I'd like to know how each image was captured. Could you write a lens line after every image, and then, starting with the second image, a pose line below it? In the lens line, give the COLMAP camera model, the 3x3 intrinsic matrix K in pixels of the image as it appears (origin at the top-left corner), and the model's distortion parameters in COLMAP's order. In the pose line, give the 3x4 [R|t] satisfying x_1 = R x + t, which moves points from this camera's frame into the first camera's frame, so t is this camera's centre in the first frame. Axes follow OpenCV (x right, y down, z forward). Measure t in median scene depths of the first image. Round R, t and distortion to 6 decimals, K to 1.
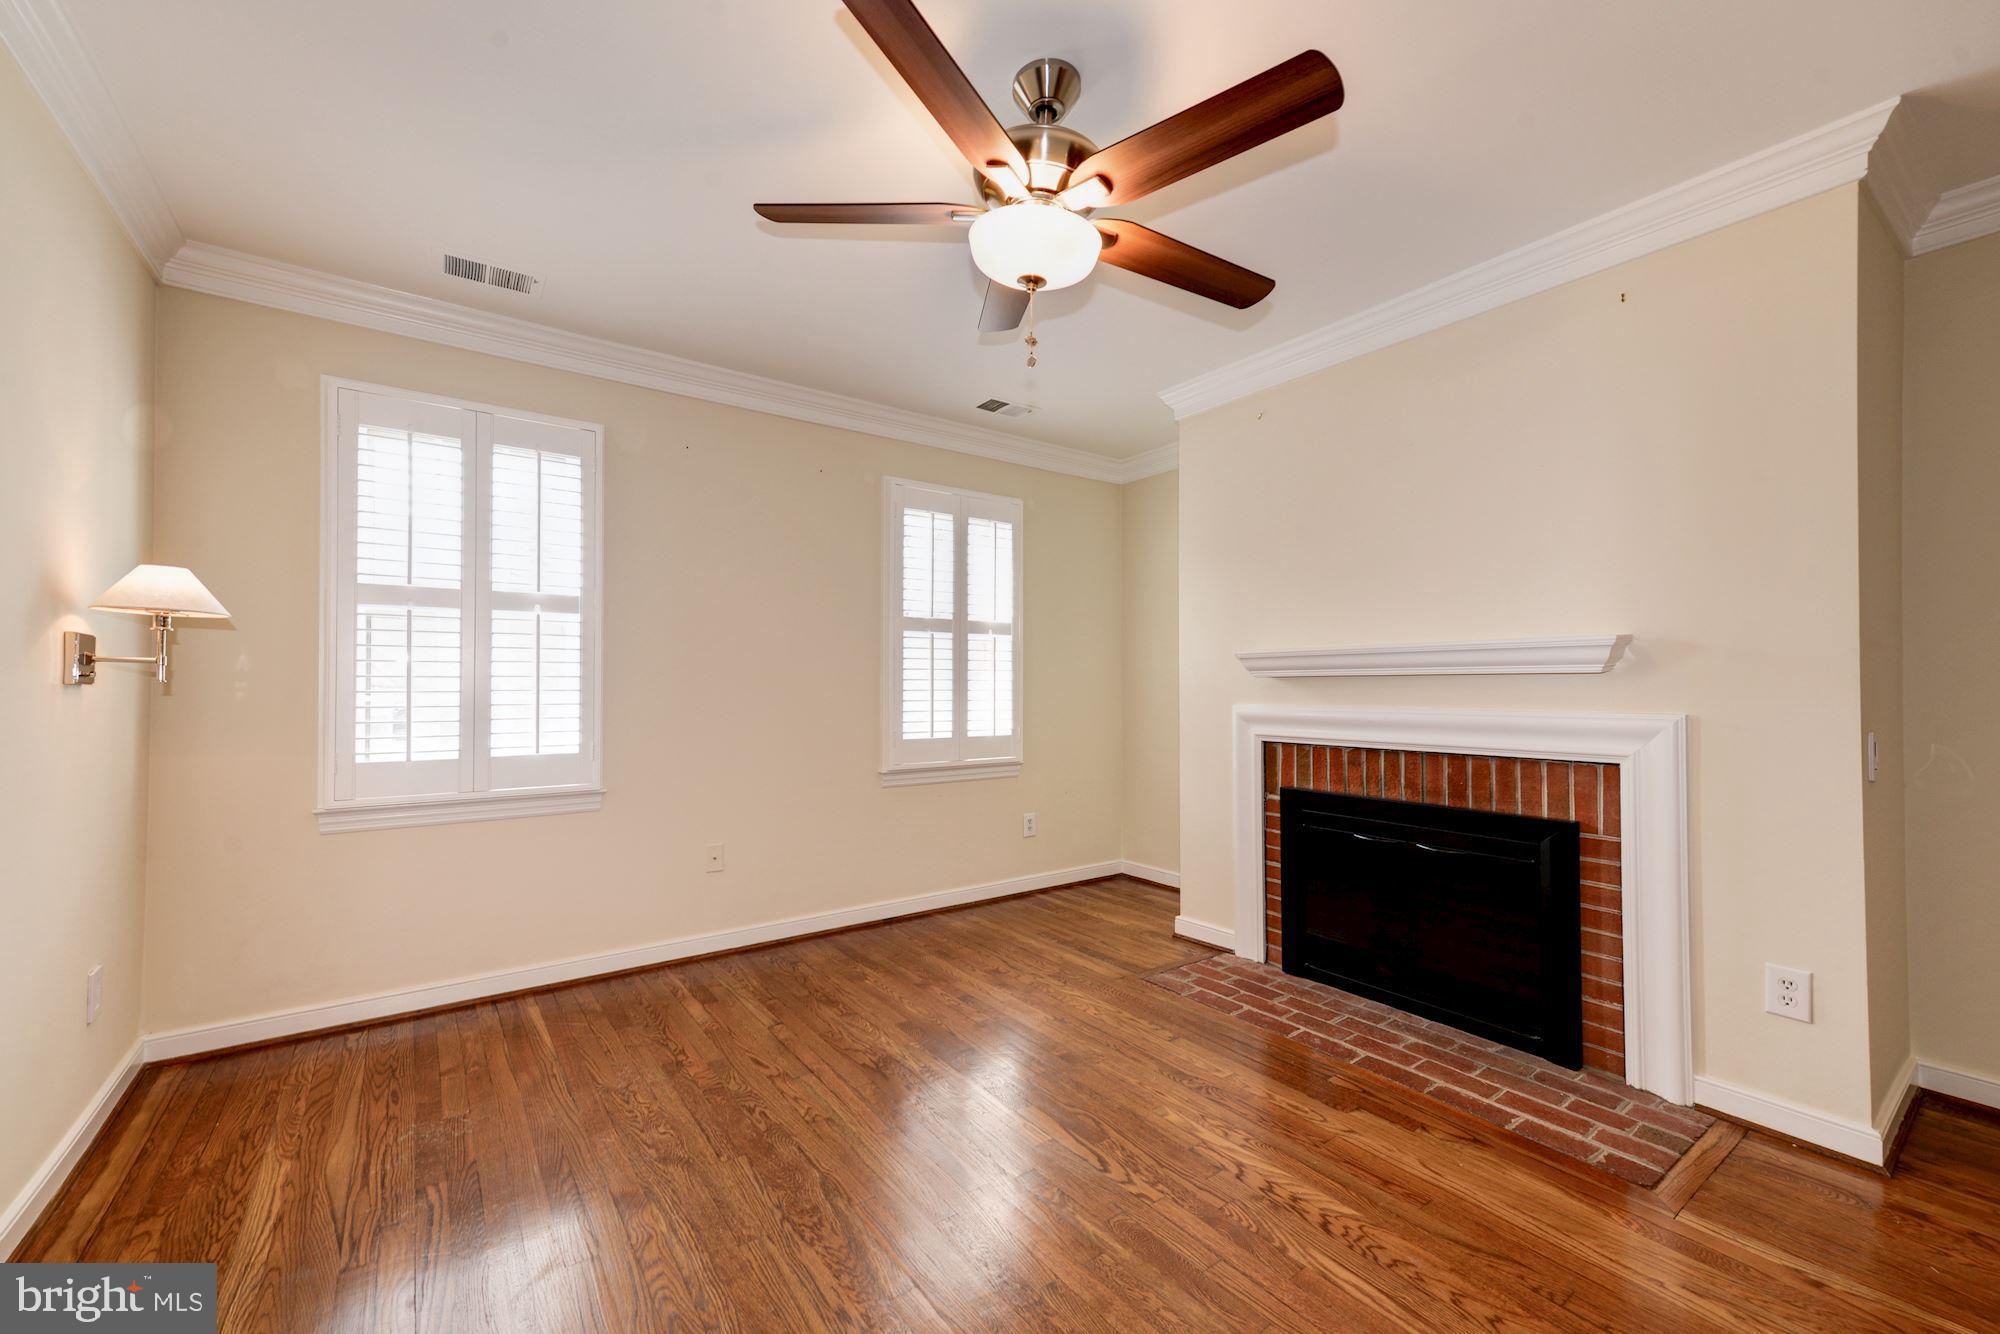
lens RADIAL K [[820.6, 0, 987.0], [0, 820.6, 669.9], [0, 0, 1]] dist [0.020145, 0.000116]
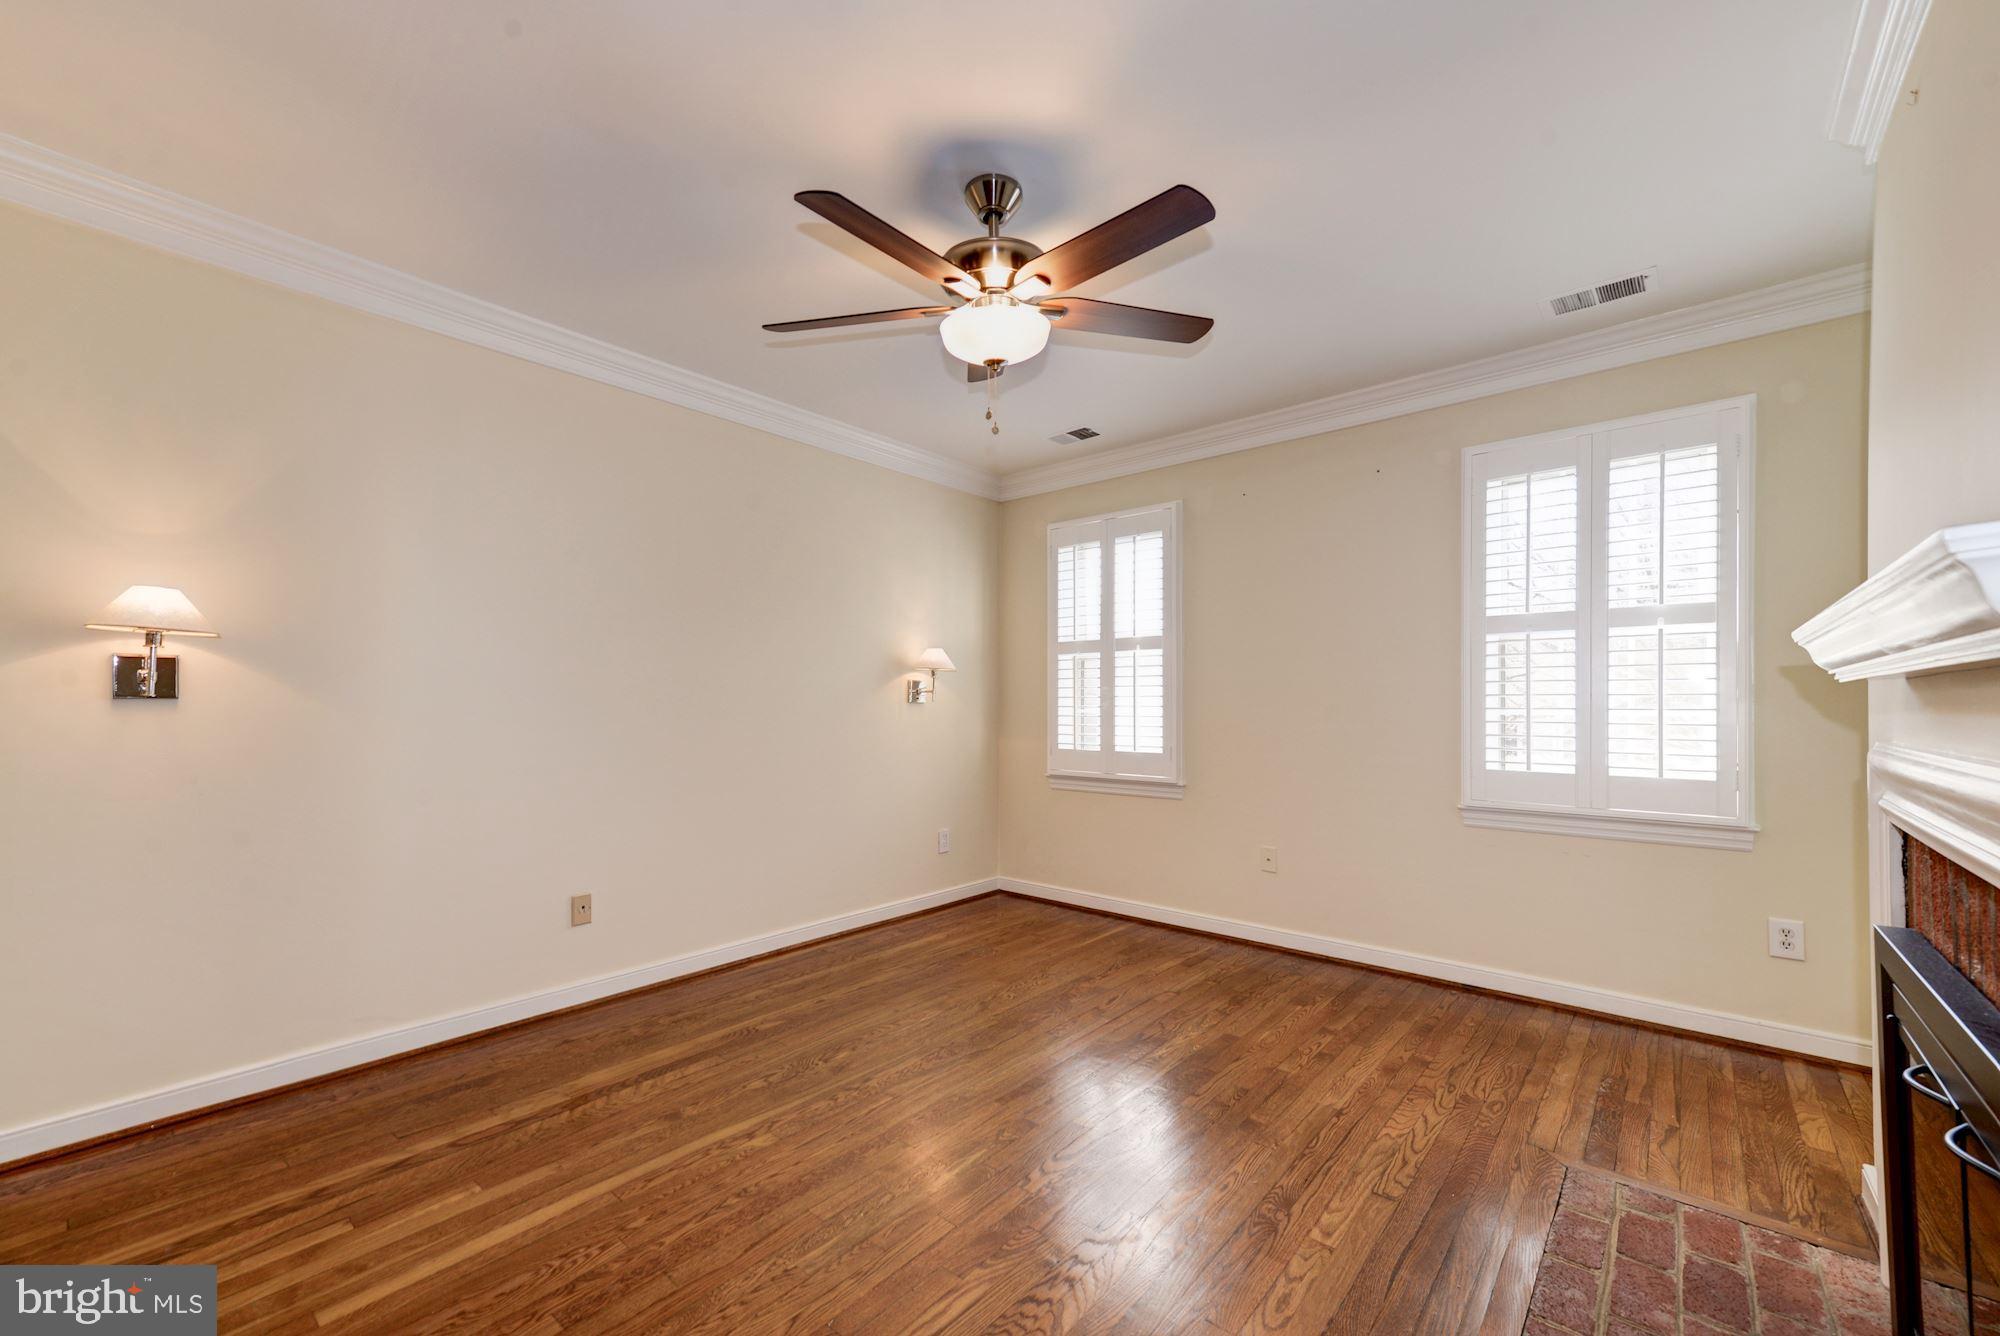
lens RADIAL K [[785.5, 0, 959.8], [0, 785.5, 692.2], [0, 0, 1]] dist [0.018907, 0.000118]
pose [[0.210066, -0.017762, -0.977526, 0.696408], [0.015112, 0.999775, -0.014919, 0.016374], [0.977570, -0.011639, 0.210287, 0.424982]]
